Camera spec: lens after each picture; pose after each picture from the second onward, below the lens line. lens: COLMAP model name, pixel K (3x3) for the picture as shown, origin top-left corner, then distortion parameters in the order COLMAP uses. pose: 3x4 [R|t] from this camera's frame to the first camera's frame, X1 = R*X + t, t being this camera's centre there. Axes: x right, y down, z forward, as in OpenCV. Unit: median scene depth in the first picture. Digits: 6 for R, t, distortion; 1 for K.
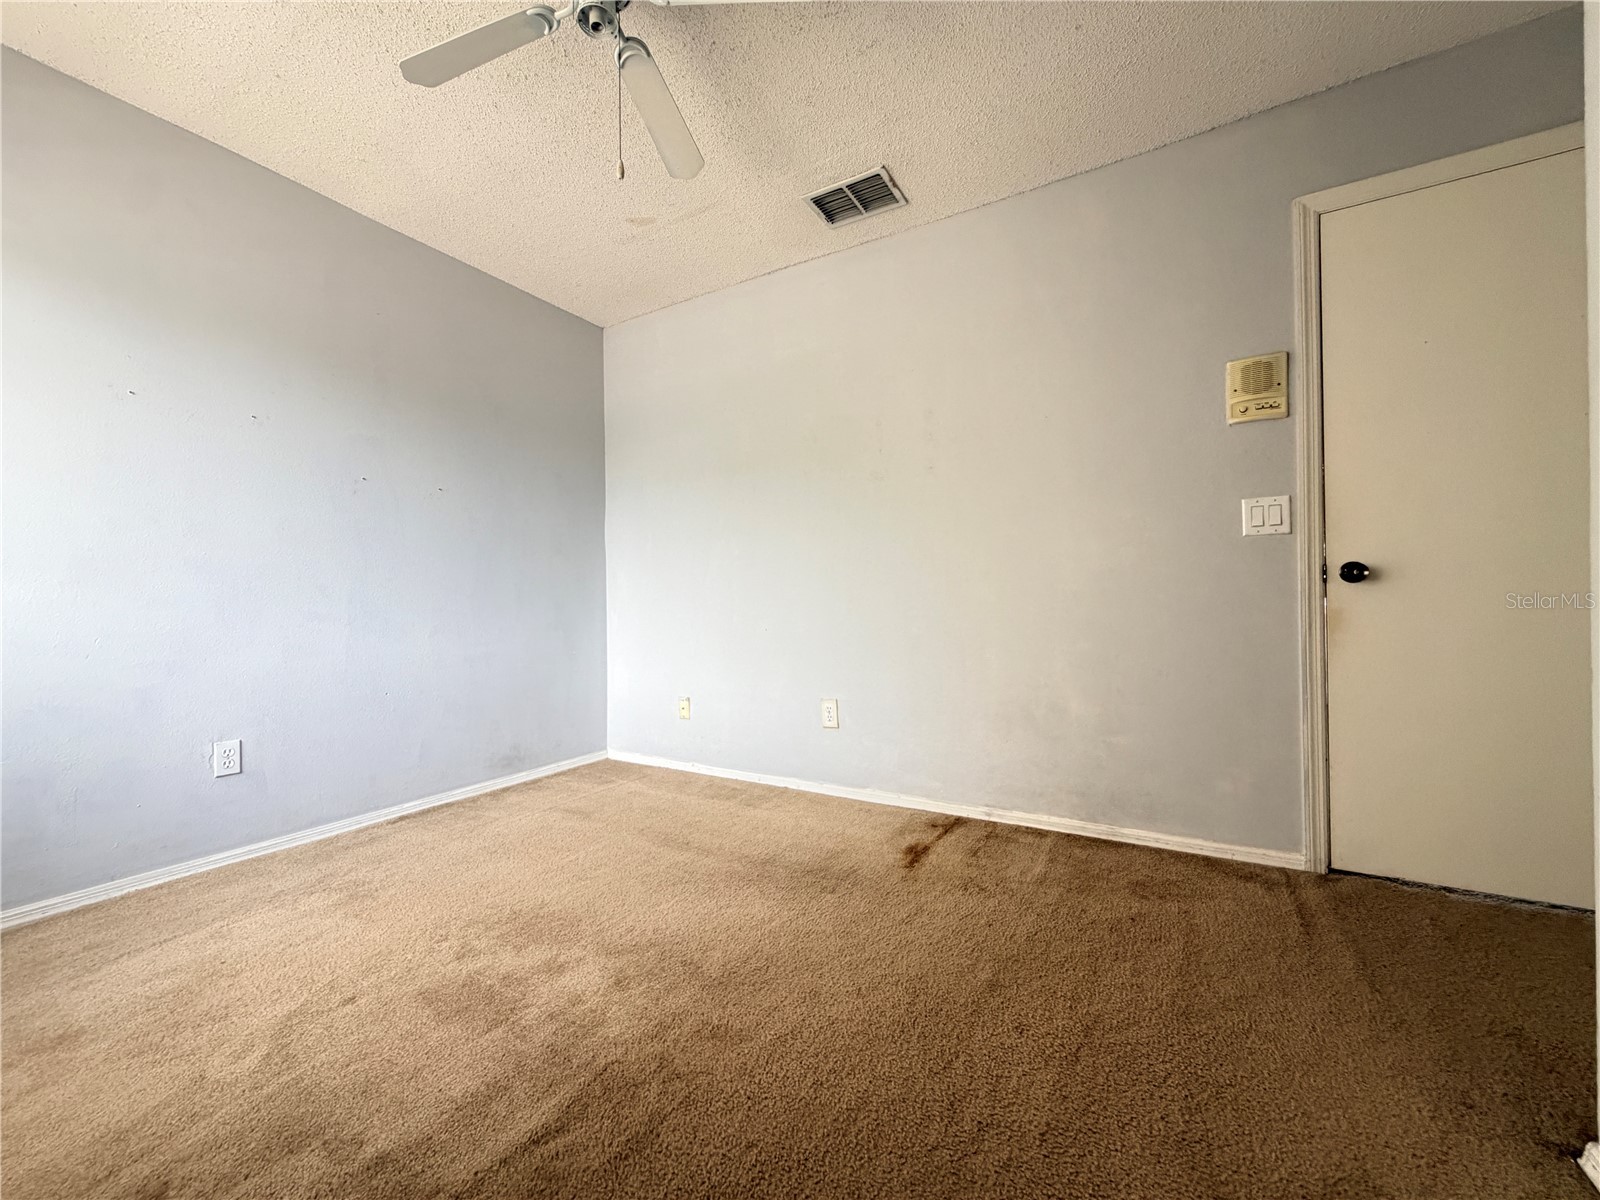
lens RADIAL K [[642.9, 0, 793.4], [0, 642.9, 601.6], [0, 0, 1]] dist [-0.003725, -0.000340]
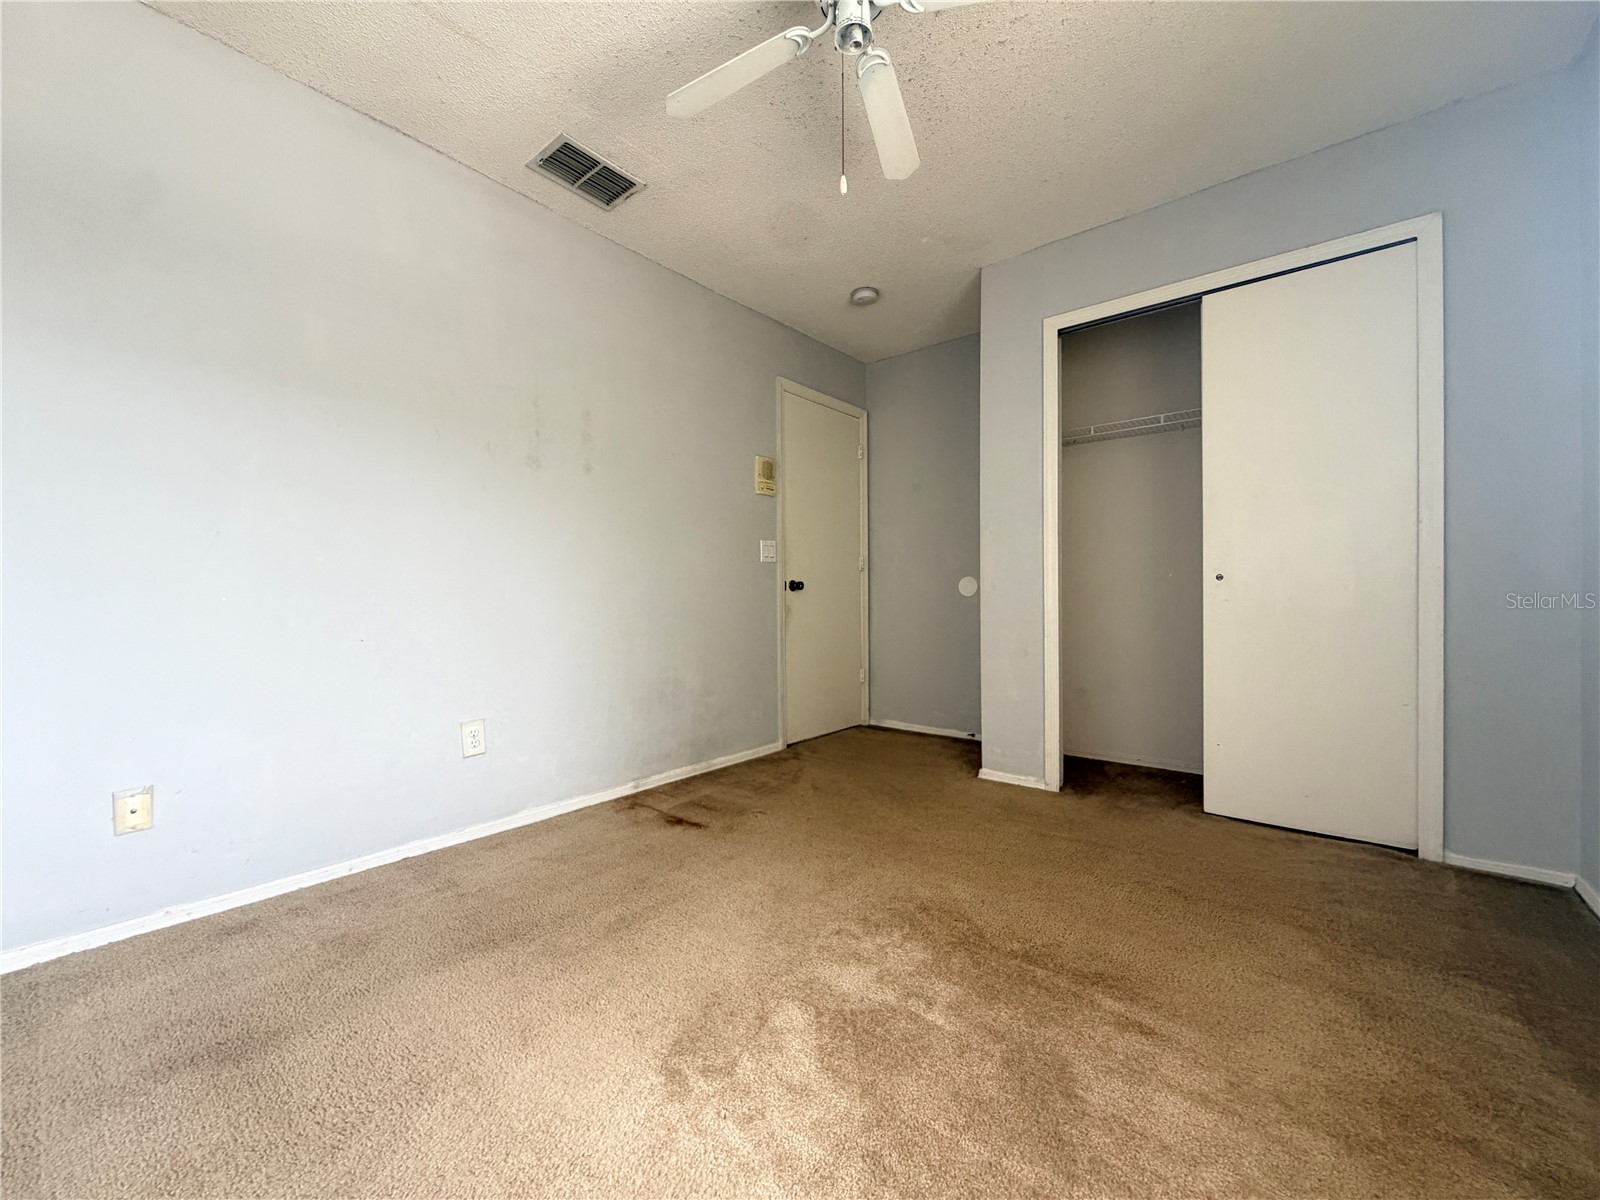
lens RADIAL K [[642.9, 0, 796.1], [0, 642.9, 601.5], [0, 0, 1]] dist [-0.003725, -0.000340]
pose [[0.142158, 0.006120, 0.989825, -0.876256], [0.002900, 0.999974, -0.006599, 0.011492], [-0.989840, 0.003809, 0.142136, 0.619306]]
